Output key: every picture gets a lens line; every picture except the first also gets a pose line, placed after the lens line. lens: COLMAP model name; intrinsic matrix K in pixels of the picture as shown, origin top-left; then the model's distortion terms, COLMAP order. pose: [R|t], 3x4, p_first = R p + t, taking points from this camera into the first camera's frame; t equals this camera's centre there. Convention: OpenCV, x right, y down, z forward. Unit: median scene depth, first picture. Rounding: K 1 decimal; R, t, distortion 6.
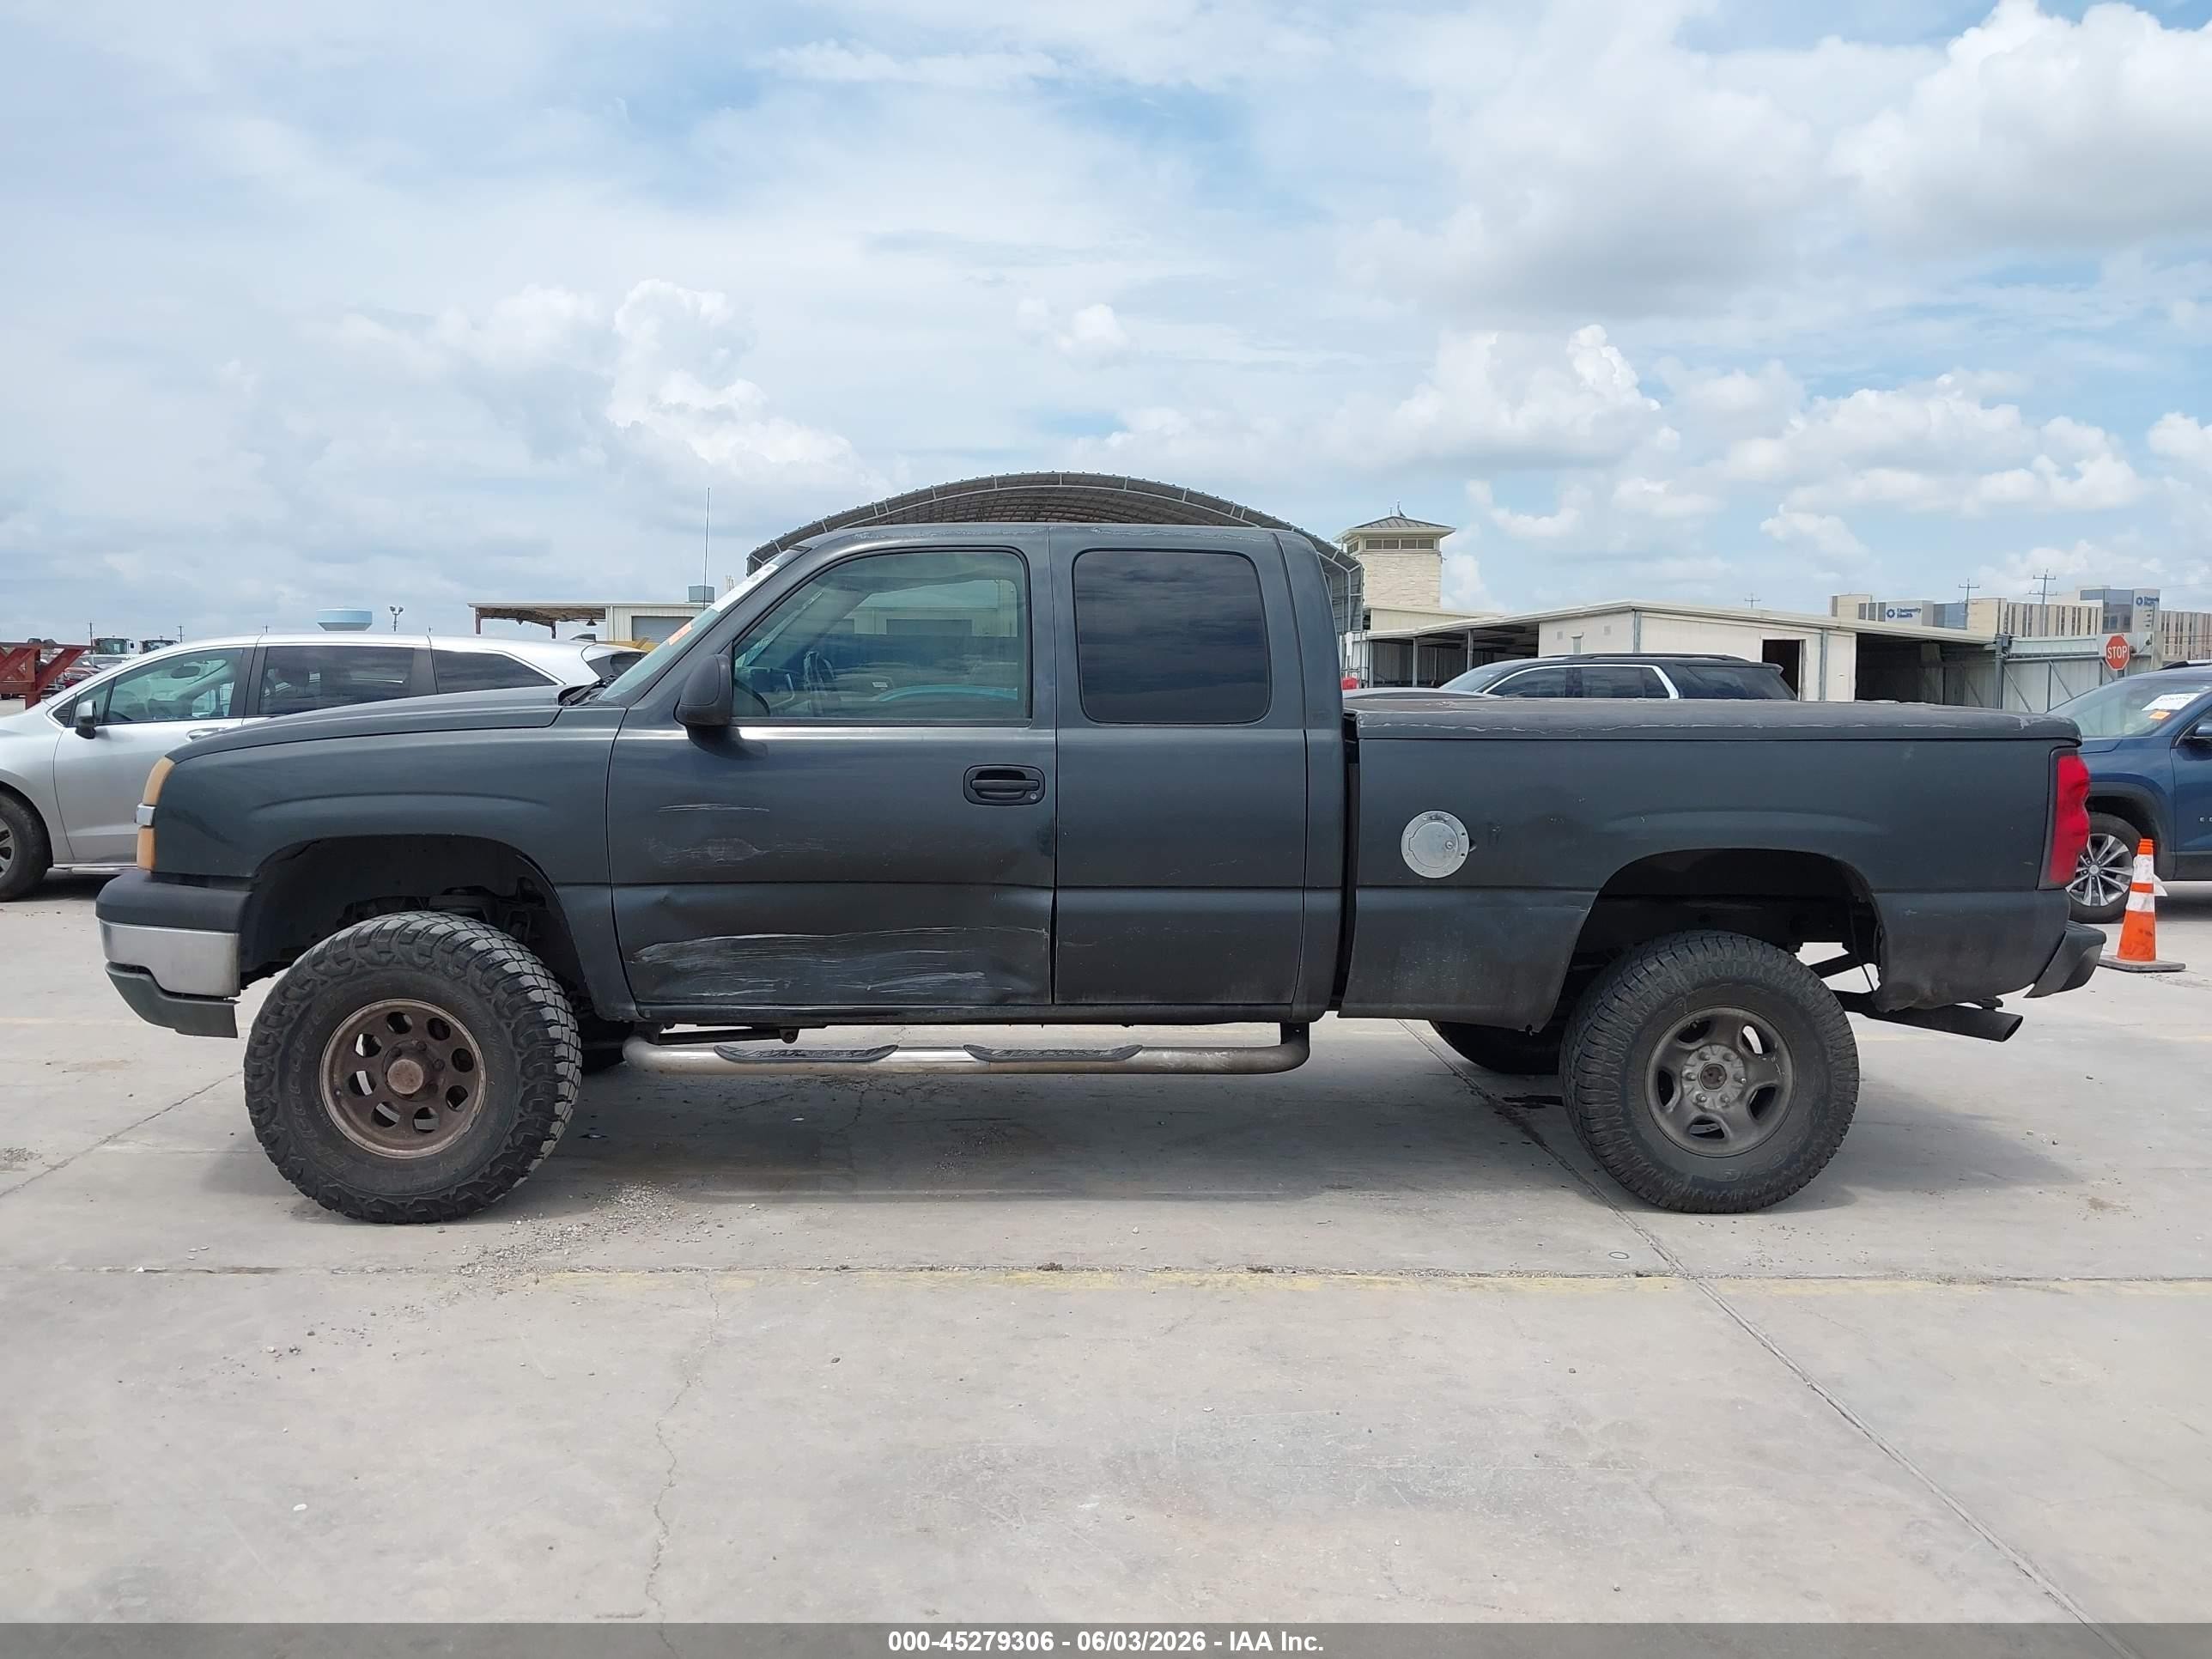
lens RADIAL K [[1724.8, 0, 1087.1], [0, 1724.8, 831.5], [0, 0, 1]] dist [0.051863, -0.079176]
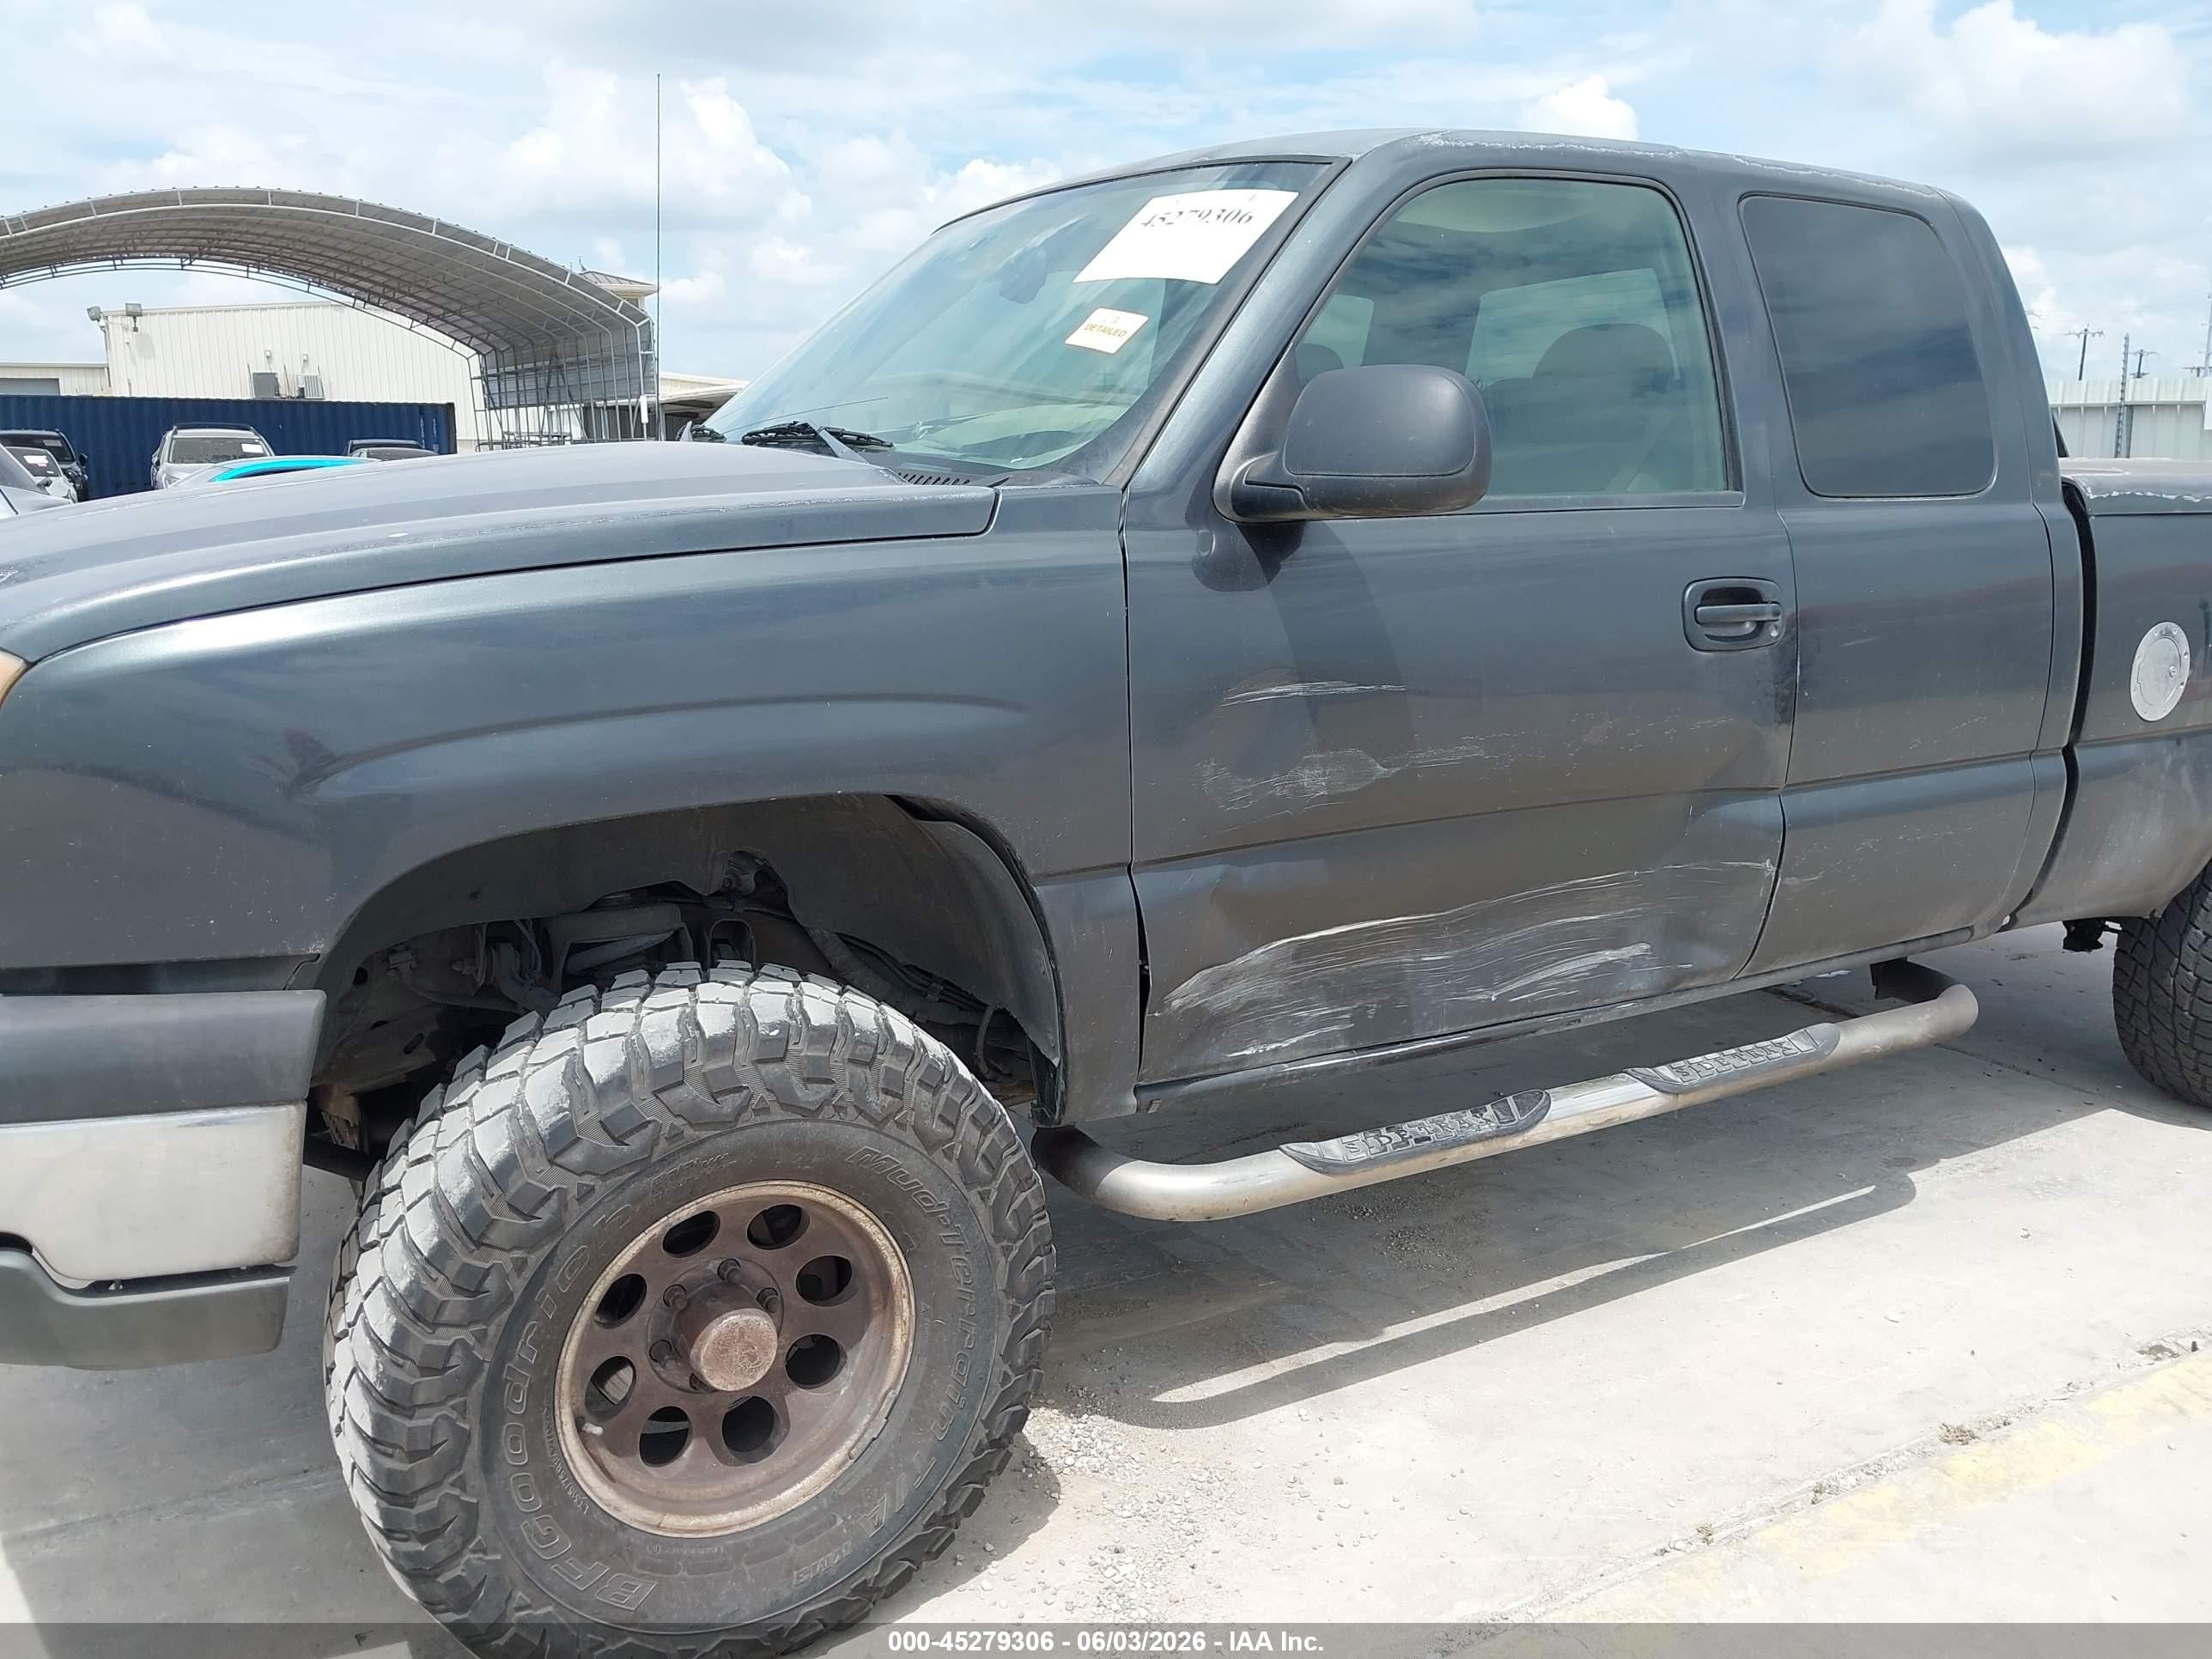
lens RADIAL K [[1717.0, 0, 1095.6], [0, 1717.0, 828.9], [0, 0, 1]] dist [0.052818, -0.079572]
pose [[0.886511, -0.102181, 0.451284, -0.493485], [0.044311, 0.989577, 0.137019, -0.044339], [-0.460581, -0.101472, 0.881799, 0.586695]]
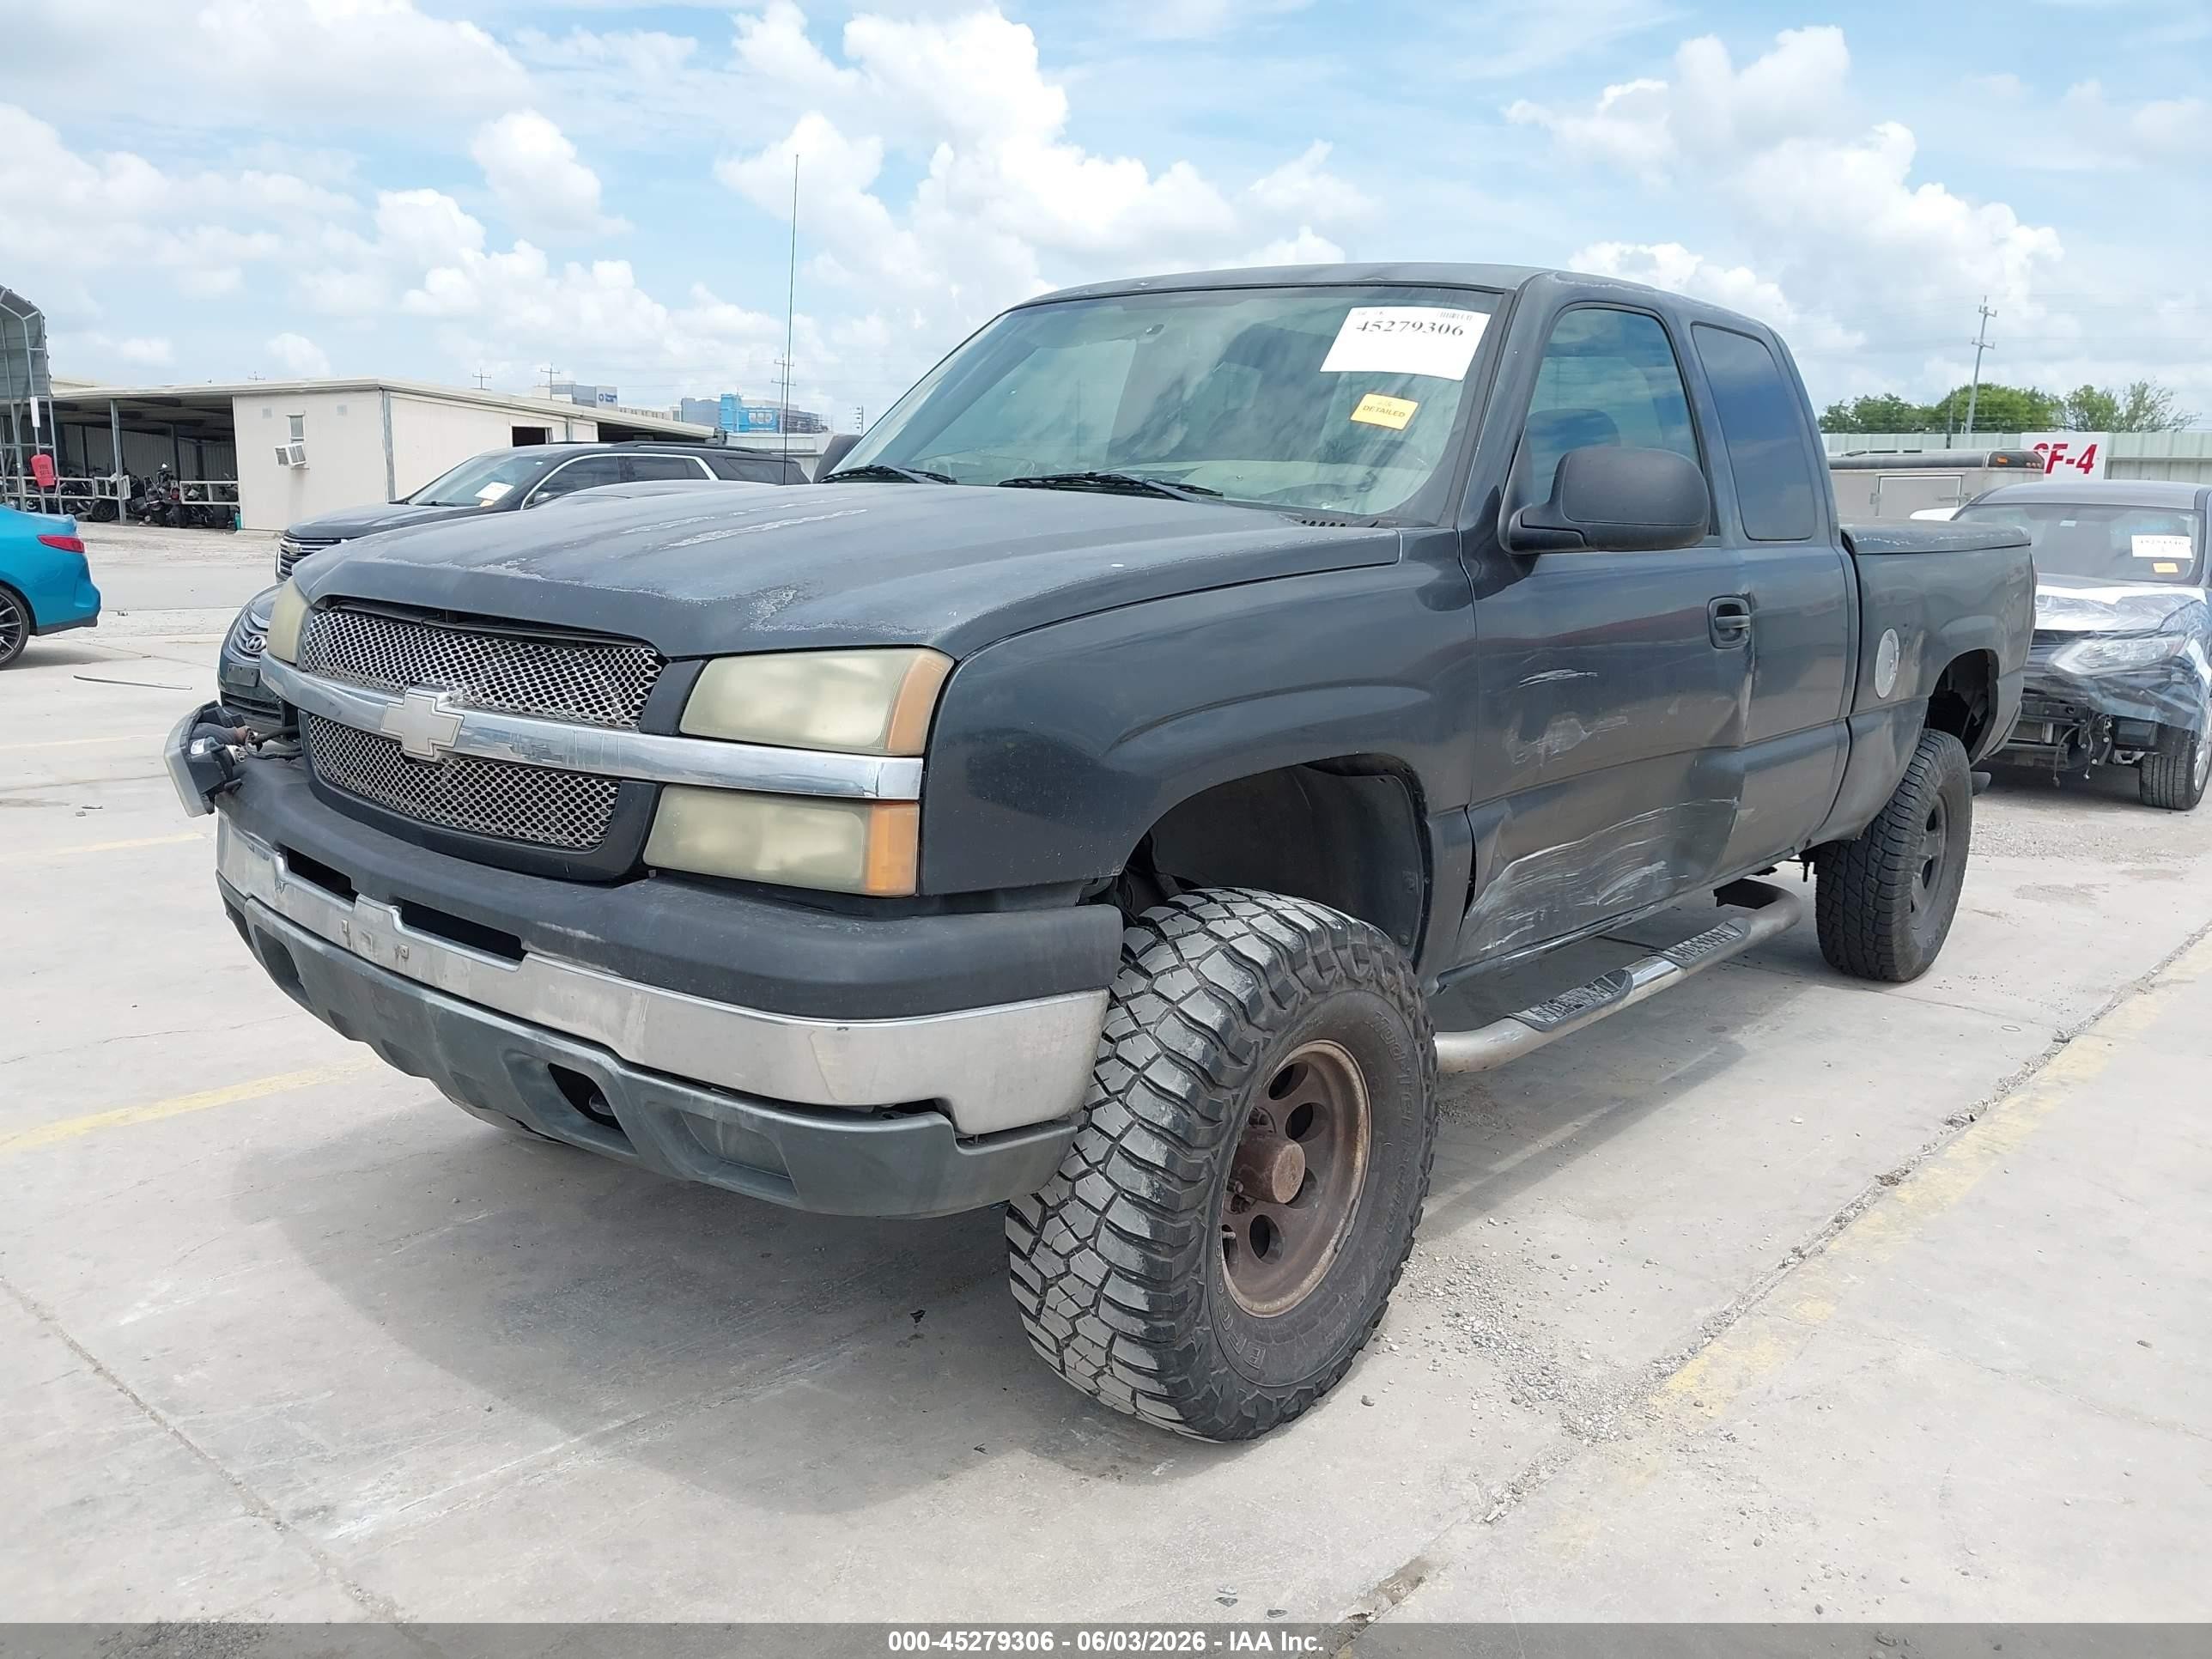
lens RADIAL K [[1785.1, 0, 1128.8], [0, 1785.1, 830.6], [0, 0, 1]] dist [0.046312, -0.008146]
pose [[0.656524, -0.129659, 0.743078, -0.853980], [0.046635, 0.990208, 0.131577, -0.053941], [-0.752862, -0.051730, 0.656142, 0.650467]]
